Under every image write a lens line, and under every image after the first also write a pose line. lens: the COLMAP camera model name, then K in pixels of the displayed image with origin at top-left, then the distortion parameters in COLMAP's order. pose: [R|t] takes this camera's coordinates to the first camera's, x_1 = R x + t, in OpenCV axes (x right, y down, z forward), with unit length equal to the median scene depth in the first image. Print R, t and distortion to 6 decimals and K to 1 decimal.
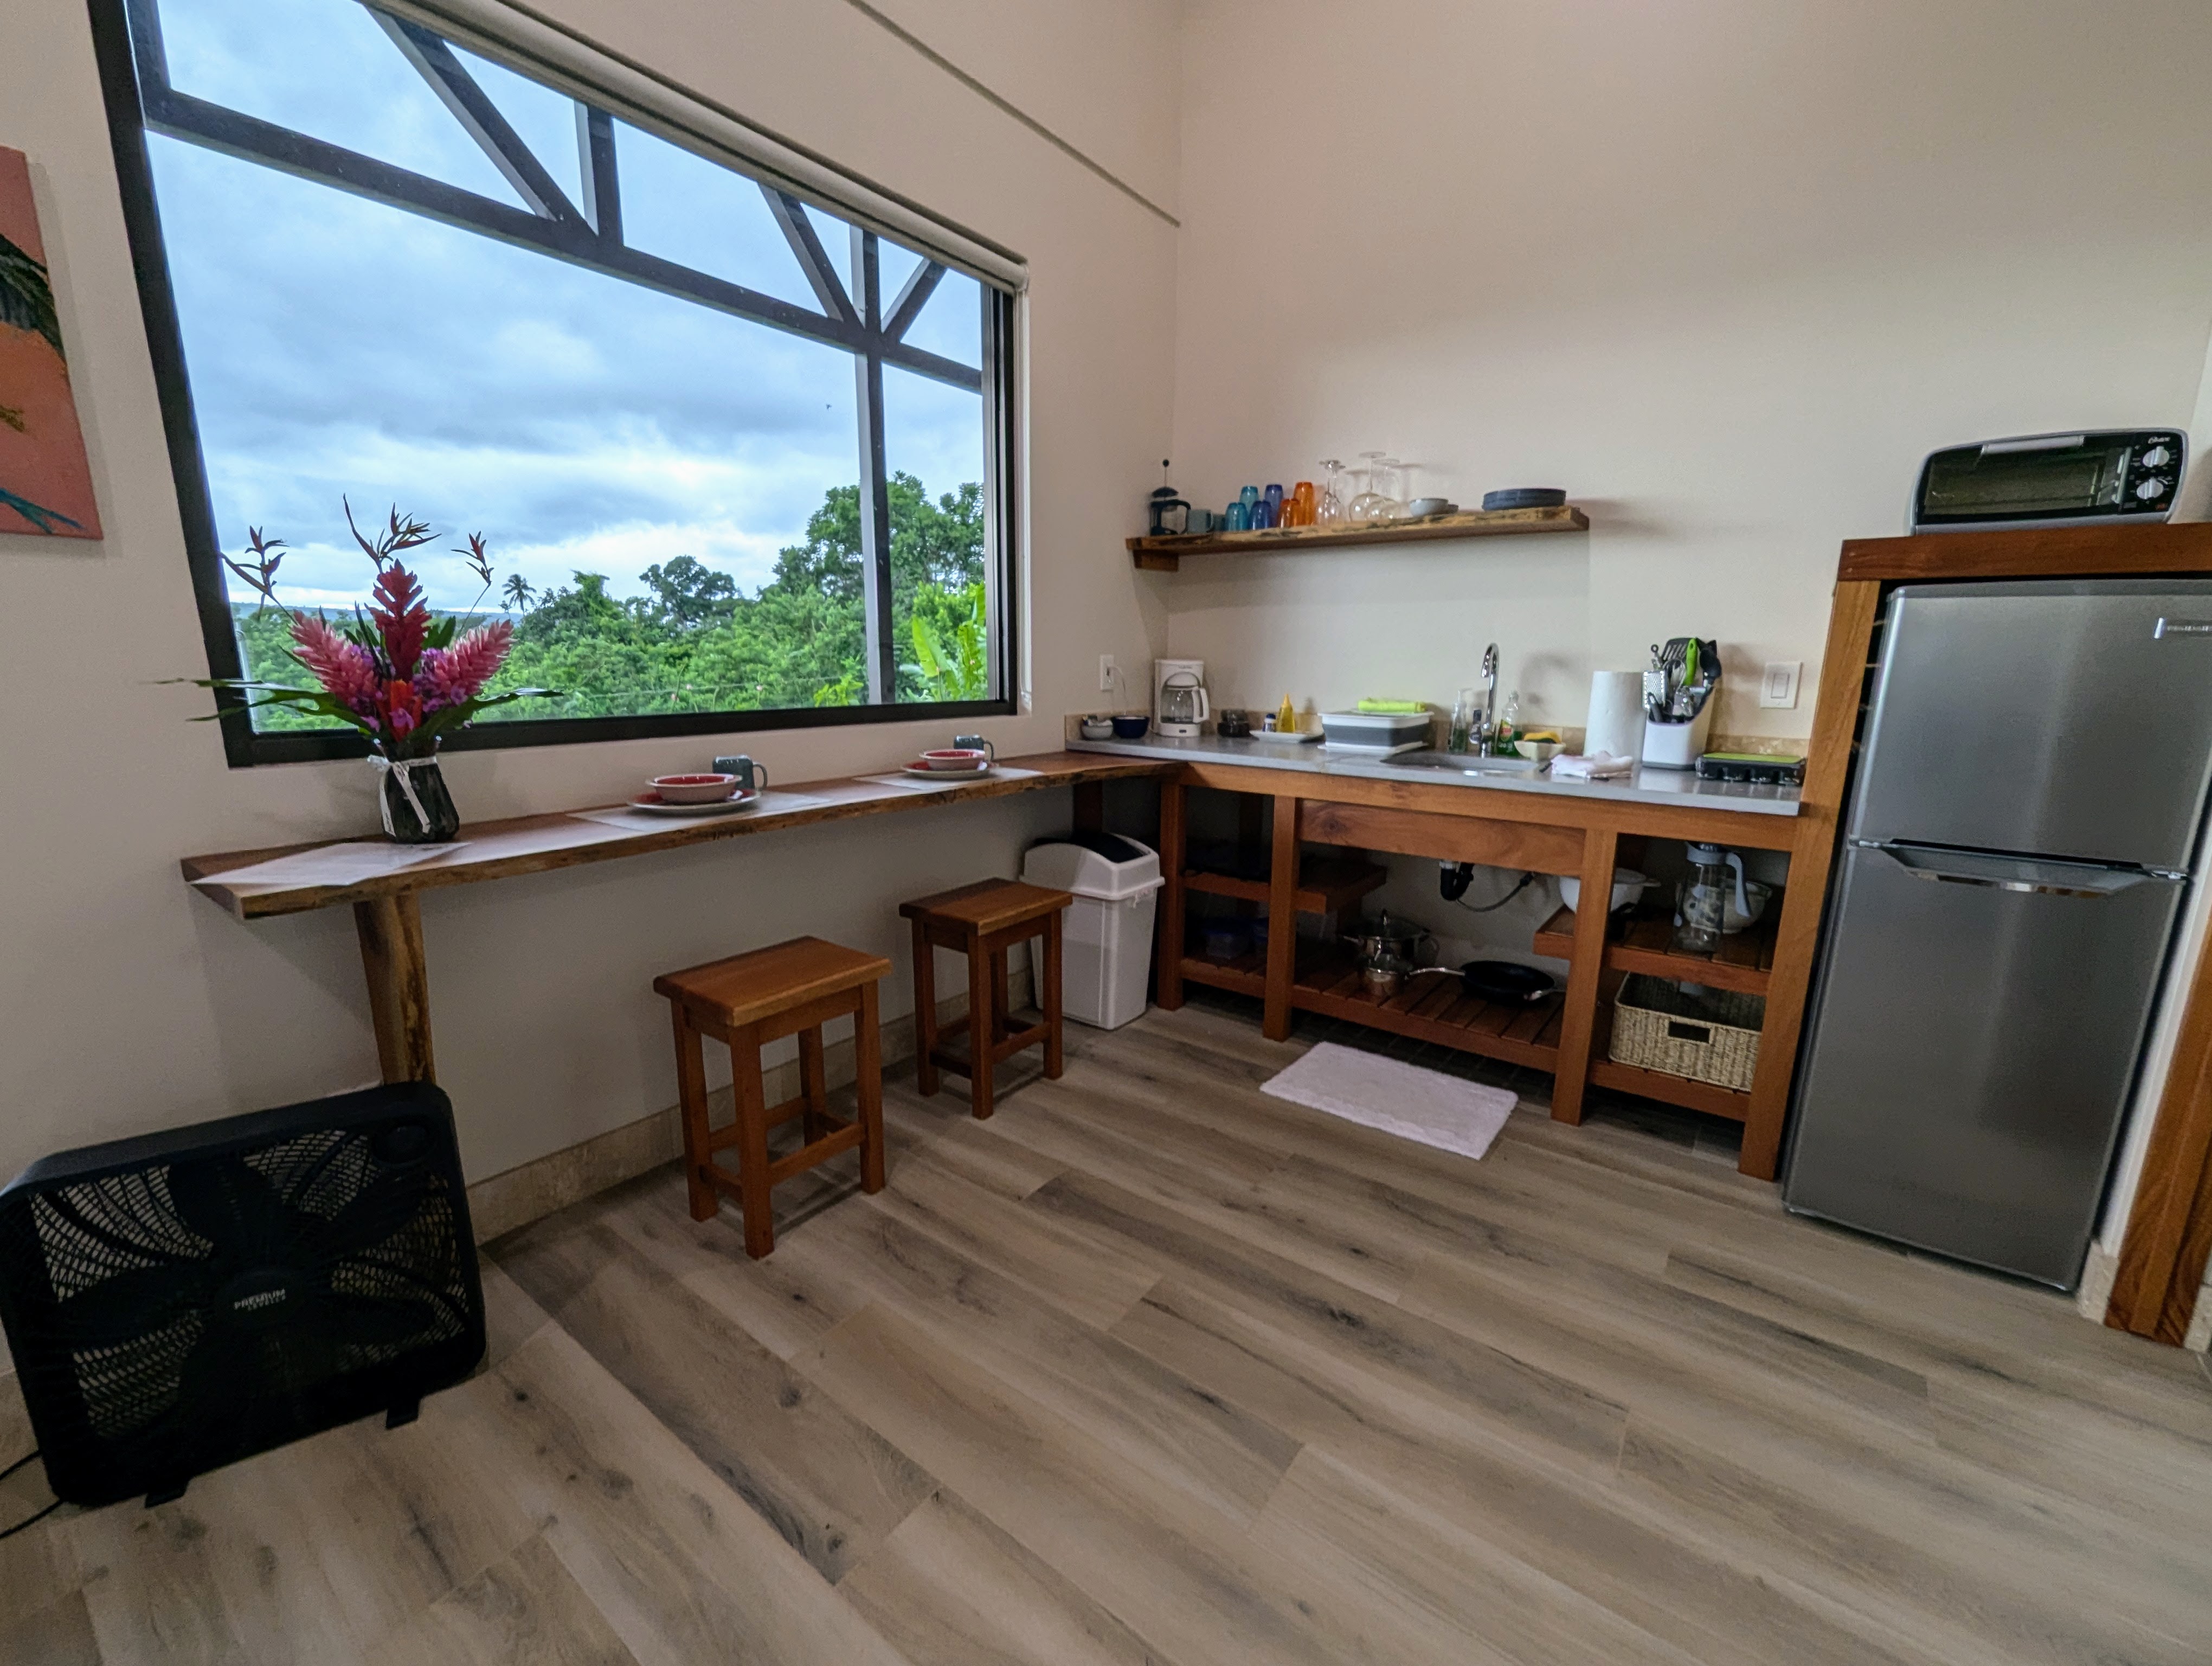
lens RADIAL K [[919.8, 0, 1113.1], [0, 919.8, 847.7], [0, 0, 1]] dist [0.009331, -0.003600]
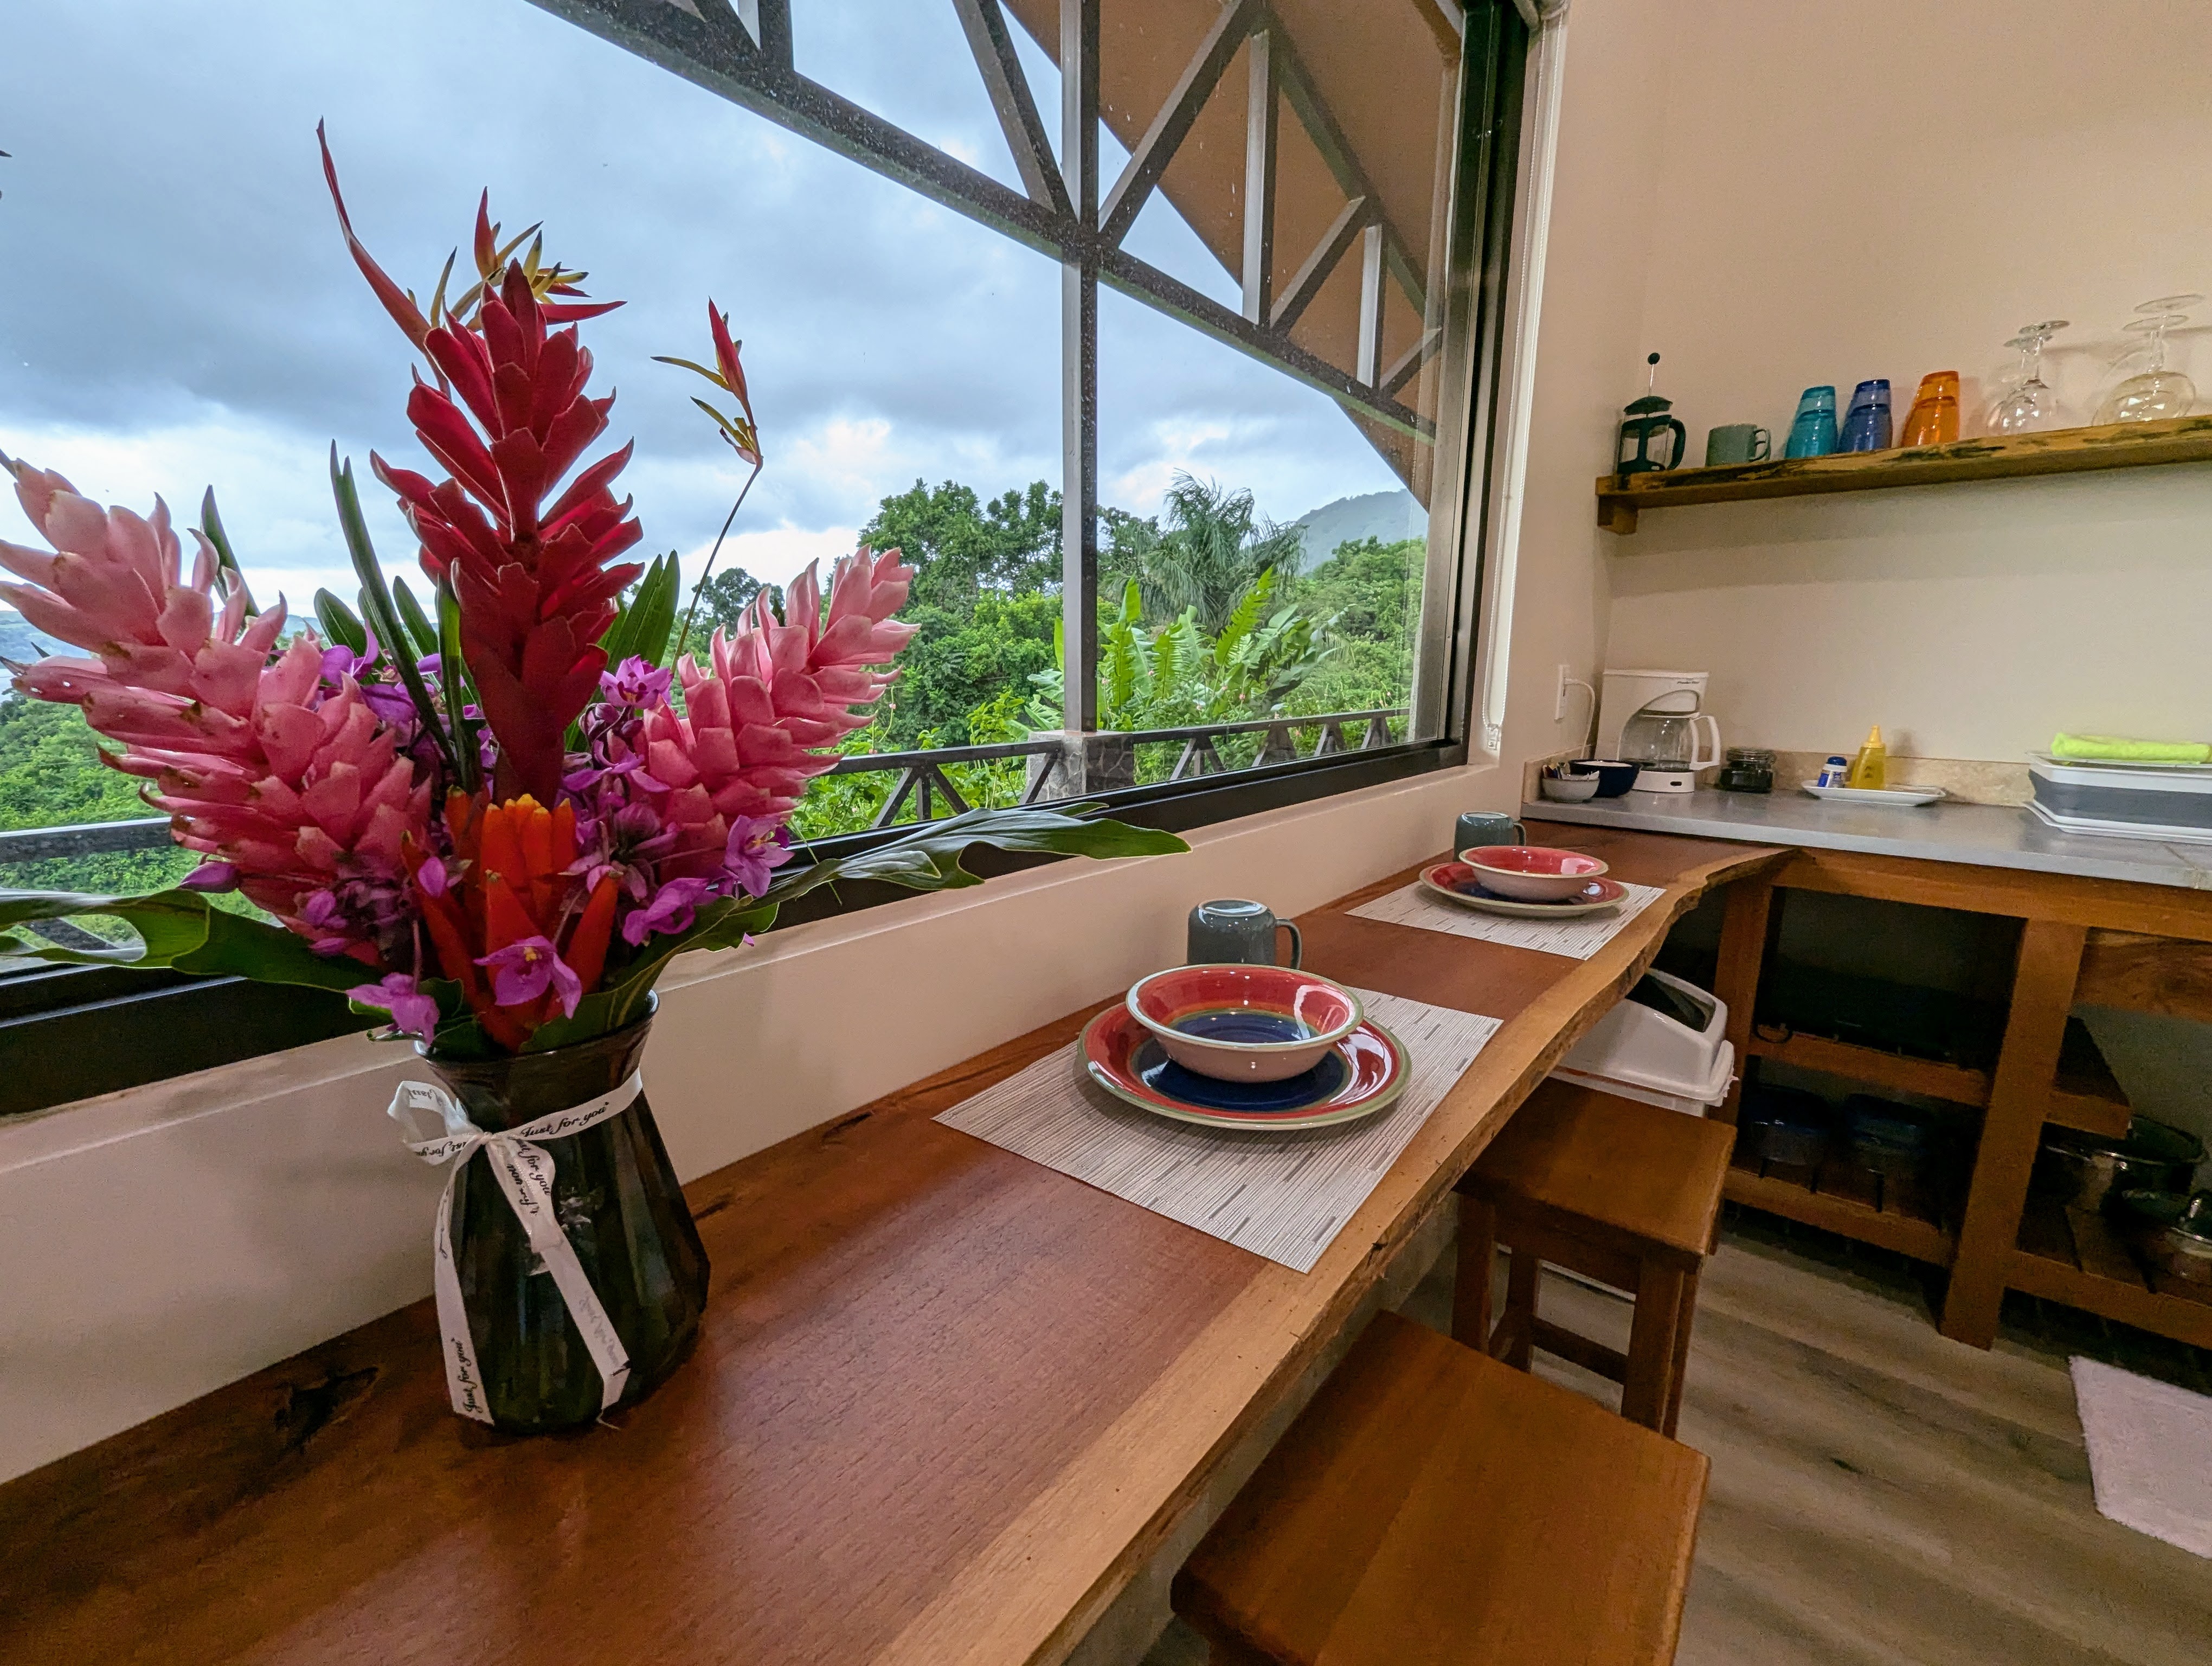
lens RADIAL K [[919.8, 0, 1113.1], [0, 919.8, 847.7], [0, 0, 1]] dist [0.009331, -0.003600]
pose [[0.999101, 0.003284, -0.042271, -0.354021], [-0.003647, 0.999957, -0.008512, -0.096161], [0.042241, 0.008658, 0.999070, 0.446724]]
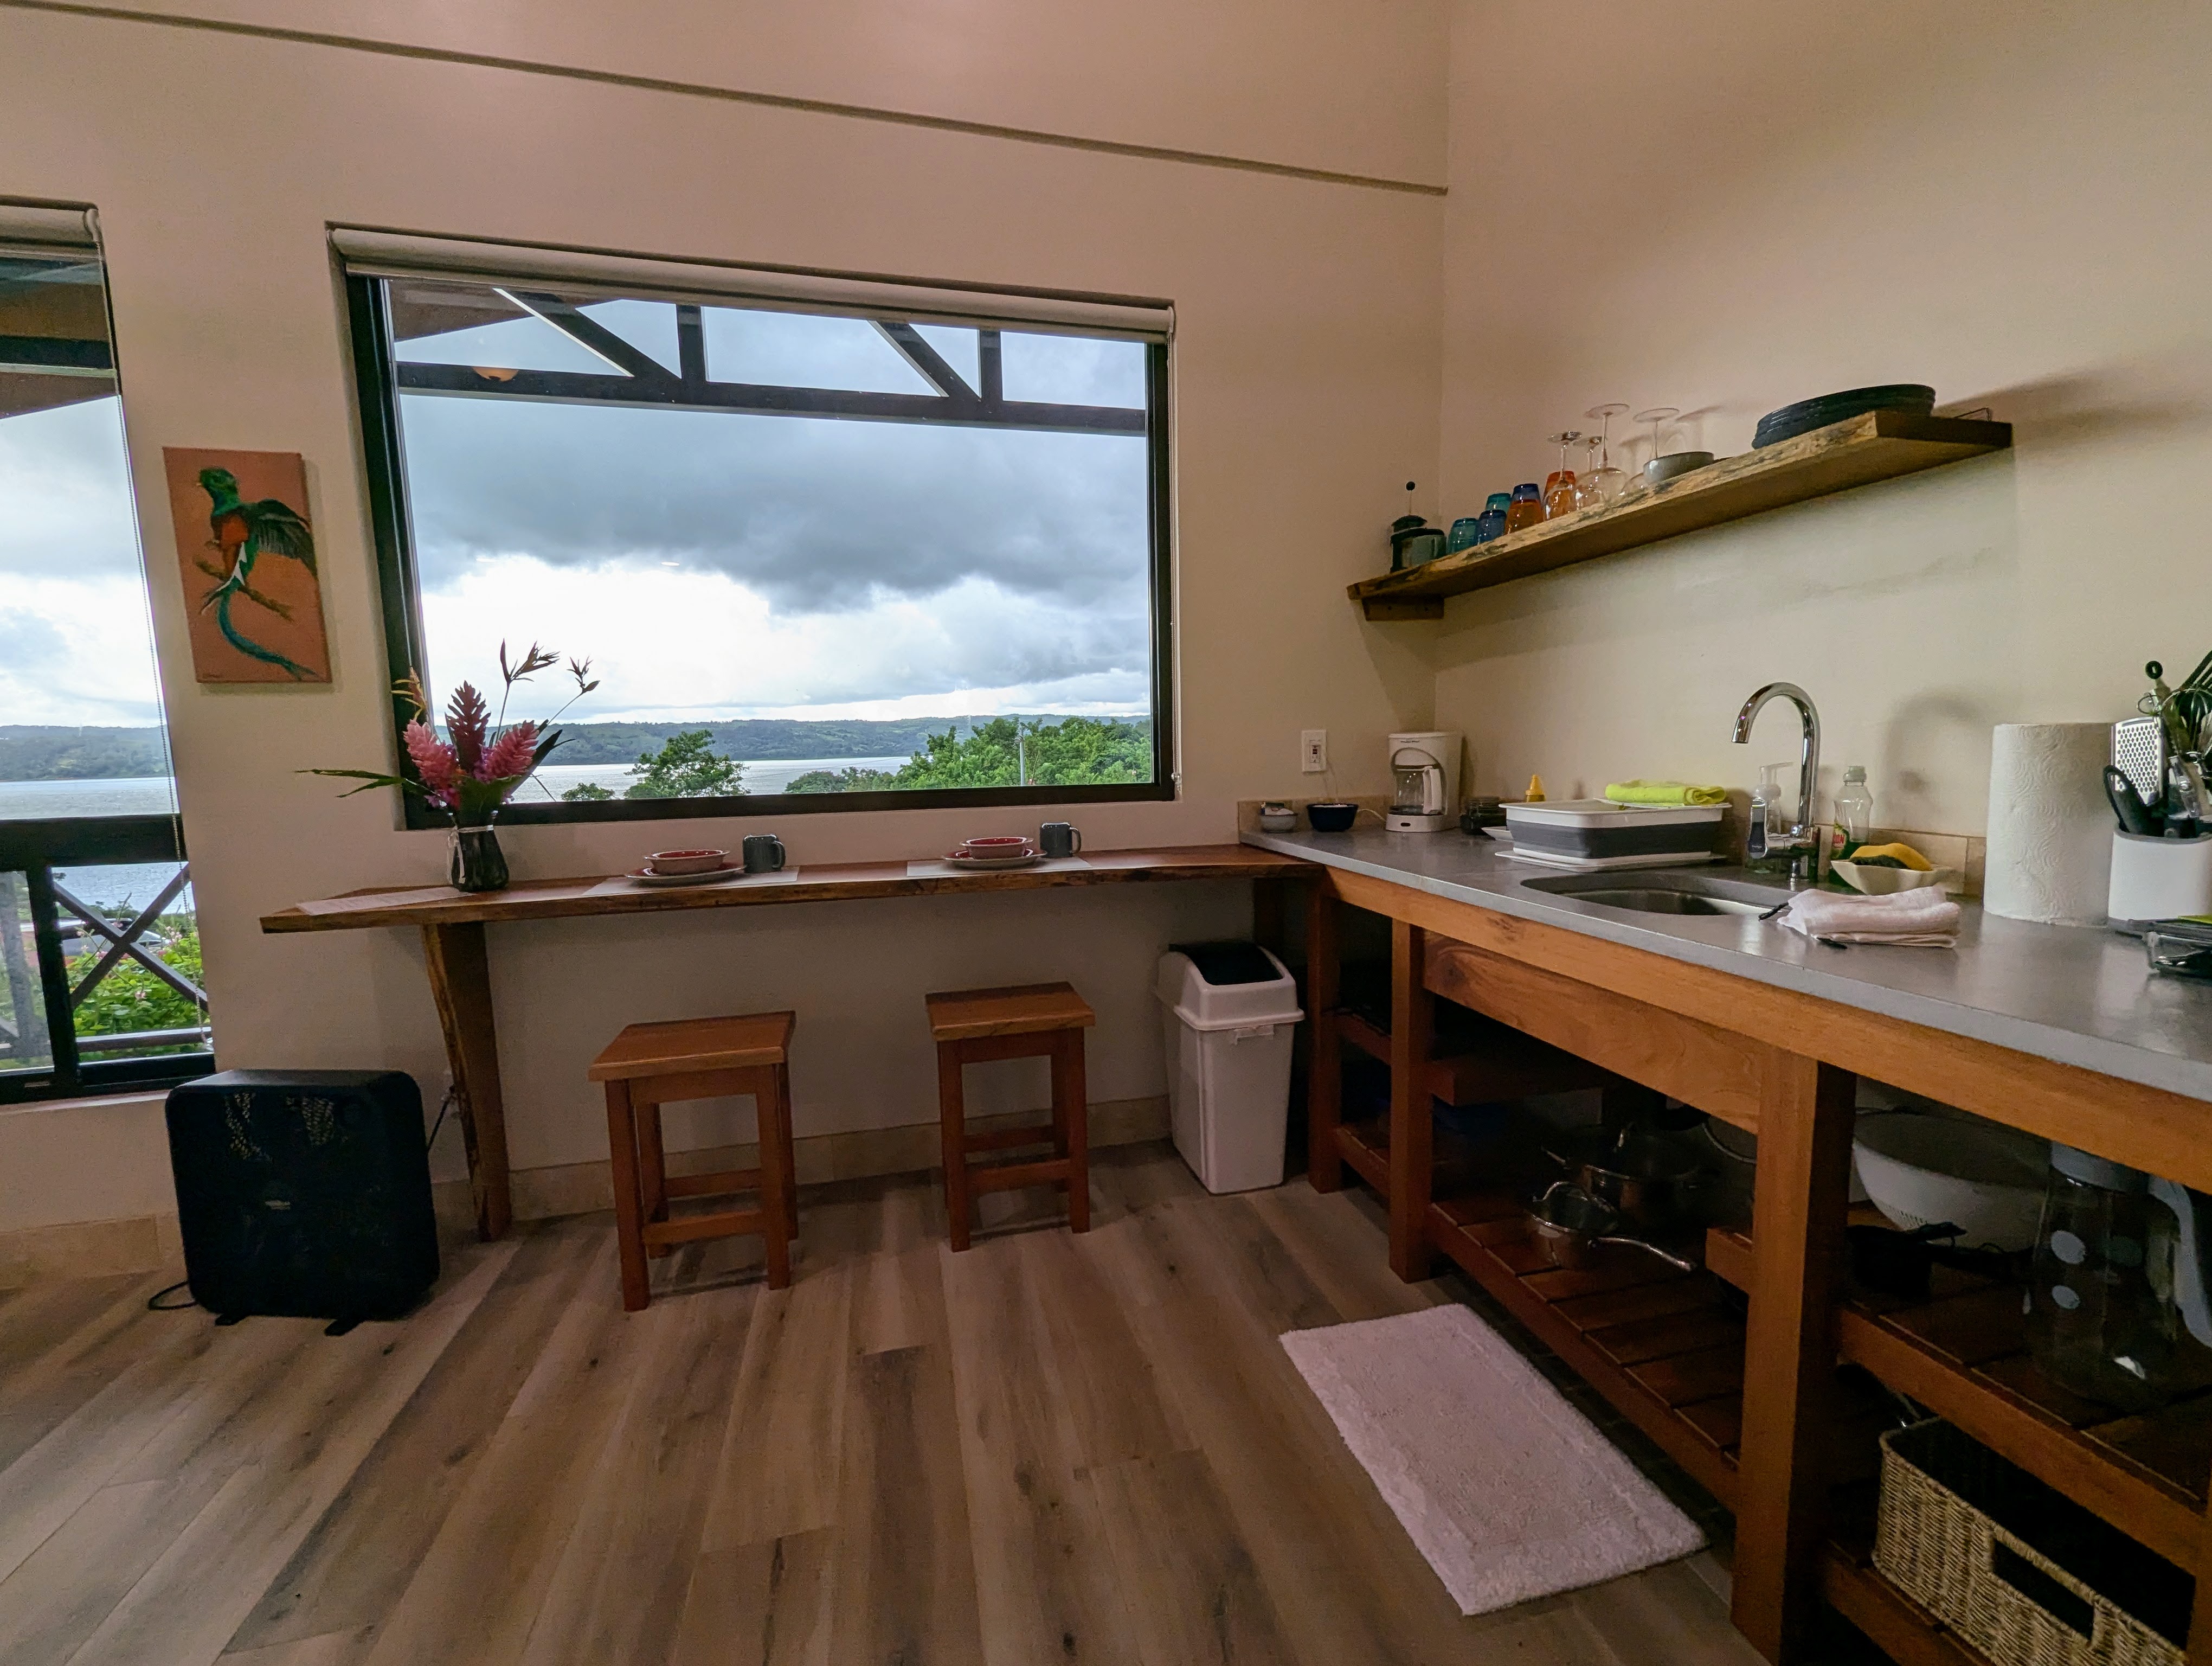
lens RADIAL K [[922.0, 0, 1112.3], [0, 922.0, 850.1], [0, 0, 1]] dist [0.002463, 0.000370]
pose [[0.771418, 0.045004, -0.634735, 0.468567], [-0.101184, 0.993480, -0.052533, -0.051649], [0.628232, 0.104750, 0.770942, 0.331316]]
